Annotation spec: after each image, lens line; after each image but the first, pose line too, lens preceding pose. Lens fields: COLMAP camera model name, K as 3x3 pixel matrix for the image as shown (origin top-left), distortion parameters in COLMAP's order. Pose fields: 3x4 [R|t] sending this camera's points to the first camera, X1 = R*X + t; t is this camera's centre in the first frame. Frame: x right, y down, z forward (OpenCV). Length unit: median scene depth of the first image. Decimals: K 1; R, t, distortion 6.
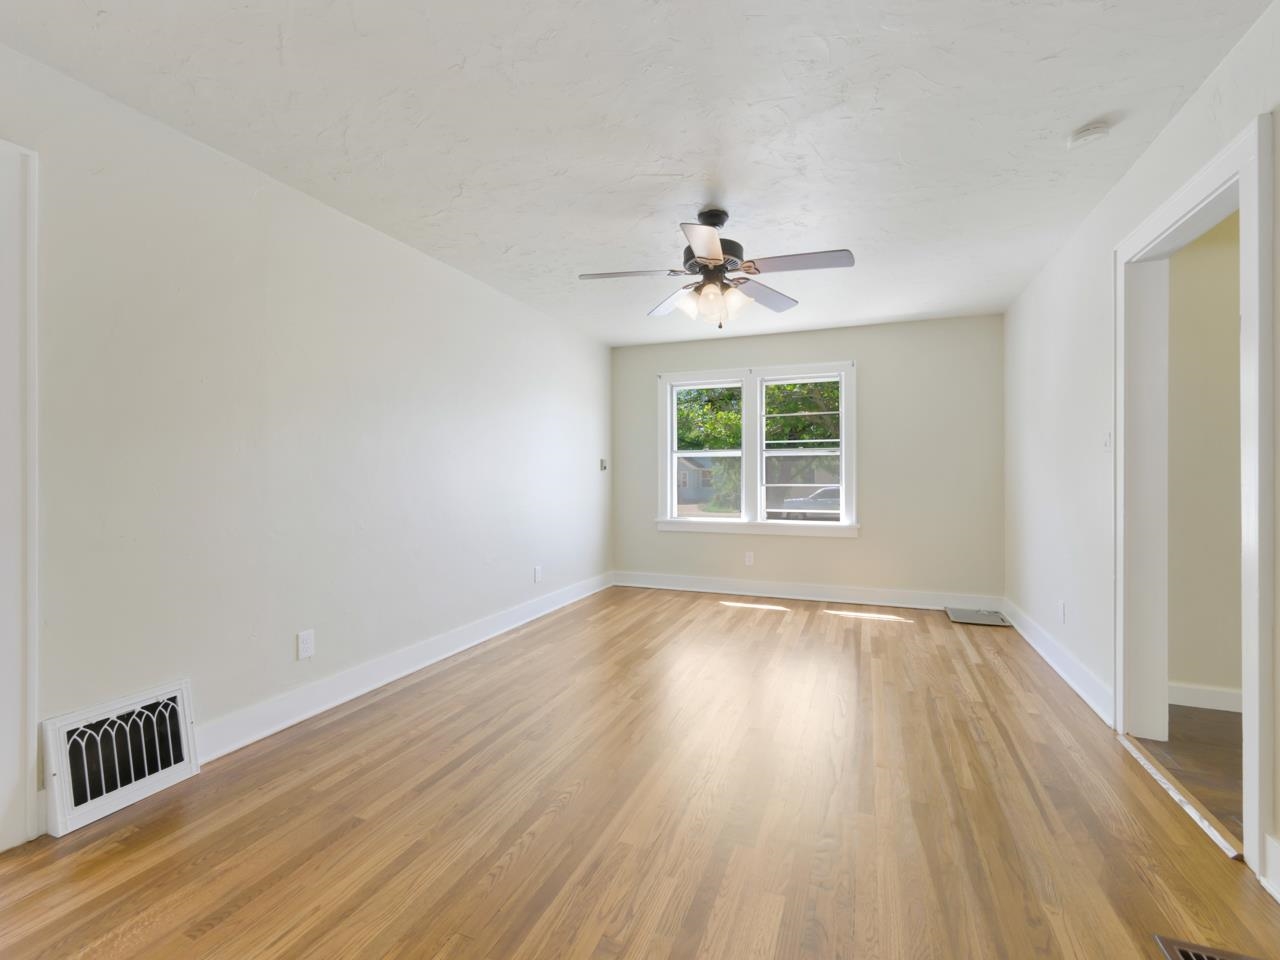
lens RADIAL K [[570.5, 0, 638.9], [0, 570.5, 457.6], [0, 0, 1]] dist [-0.000539, 0.000226]
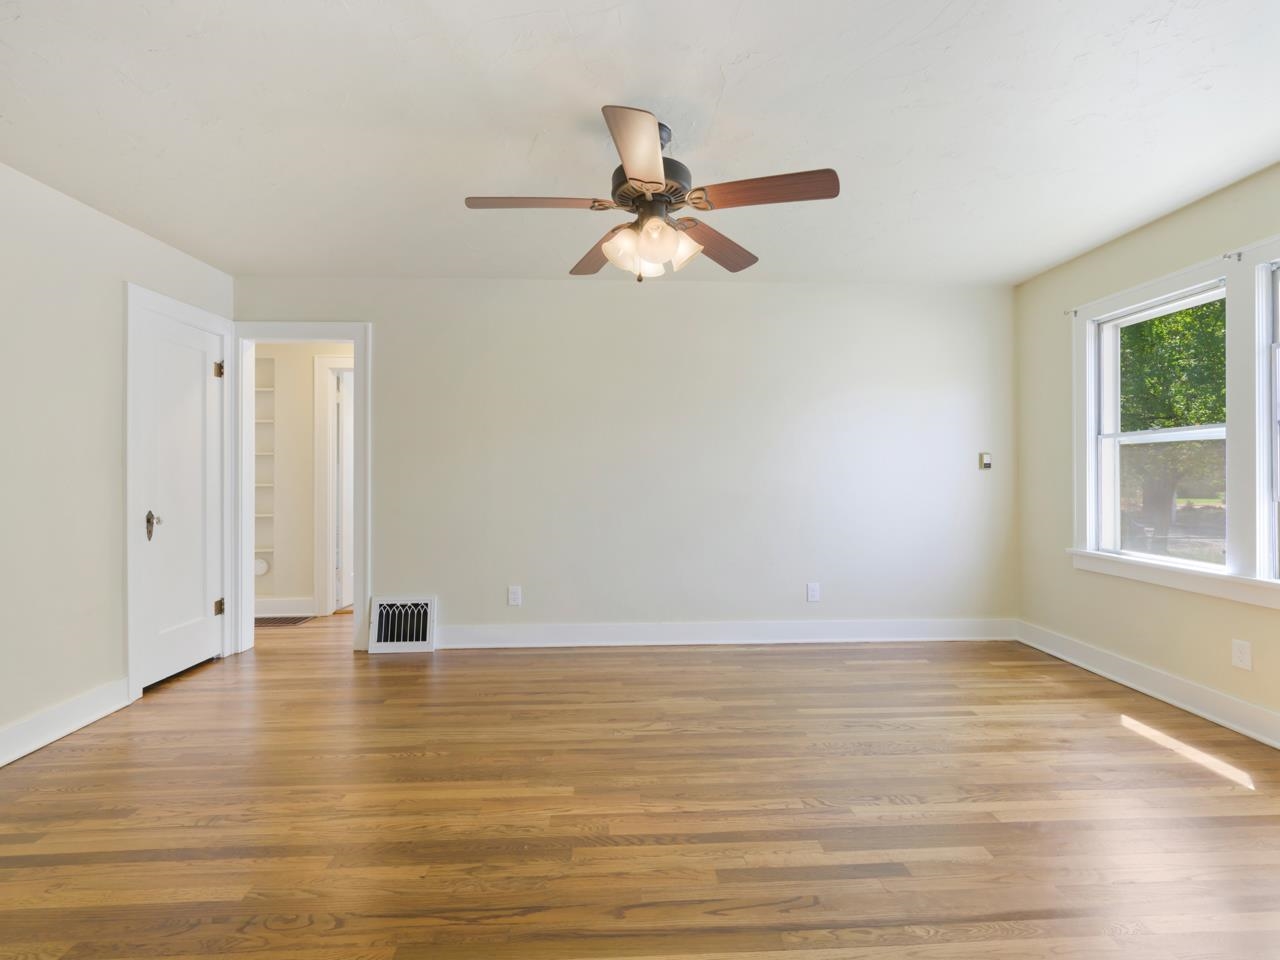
lens RADIAL K [[572.8, 0, 643.2], [0, 572.8, 469.3], [0, 0, 1]] dist [-0.001328, -0.000490]
pose [[0.411668, -0.005178, -0.911319, 0.701803], [0.028478, 0.999569, 0.007184, 0.011543], [0.910889, -0.028910, 0.411638, 0.597818]]
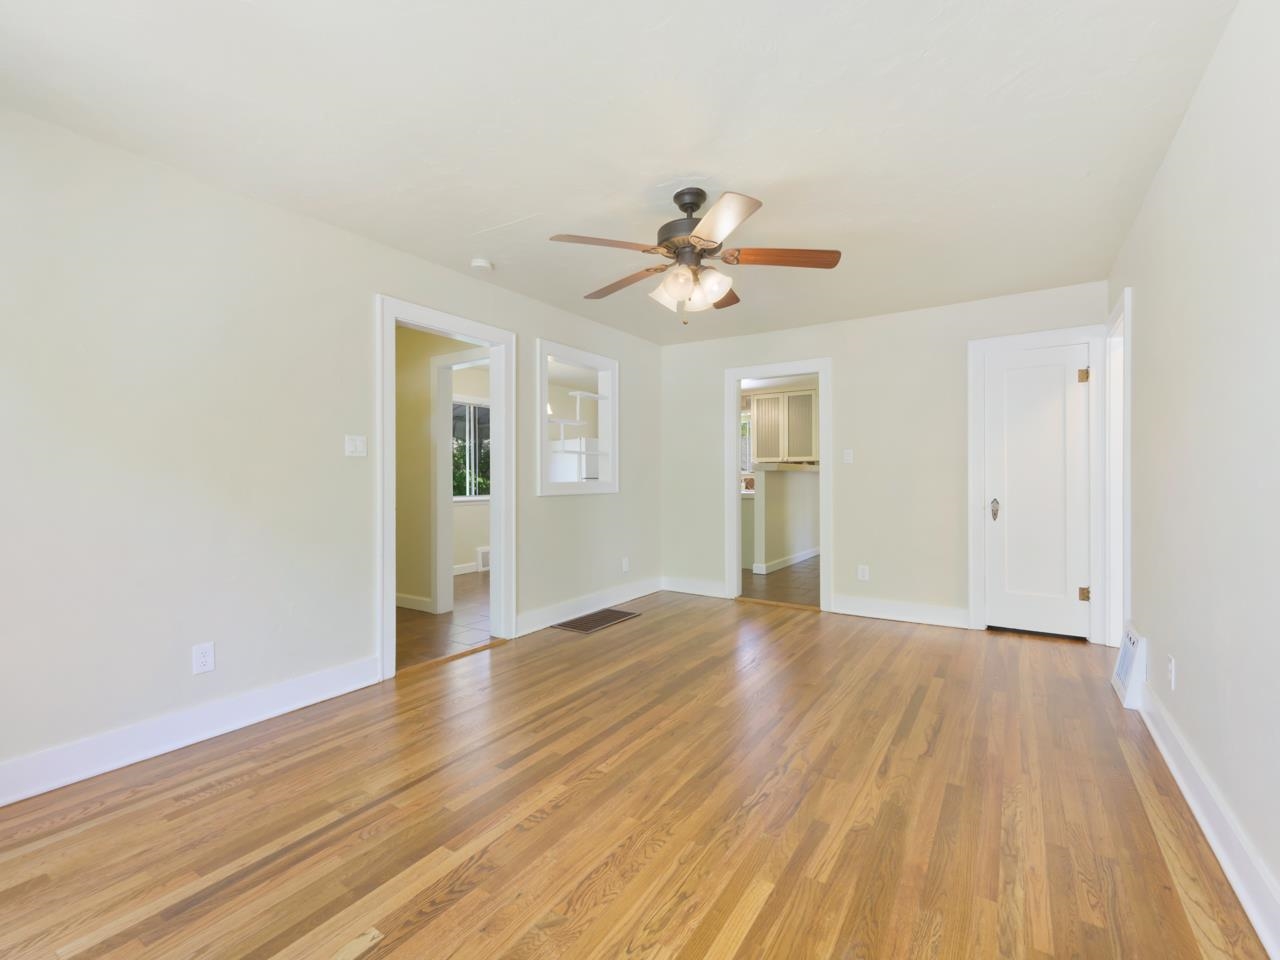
lens RADIAL K [[572.8, 0, 643.2], [0, 572.8, 469.3], [0, 0, 1]] dist [-0.001328, -0.000490]
pose [[-0.979526, 0.008361, 0.201144, 0.015519], [0.000132, 0.999163, -0.040894, 0.050277], [-0.201317, -0.040030, -0.978708, 1.673385]]
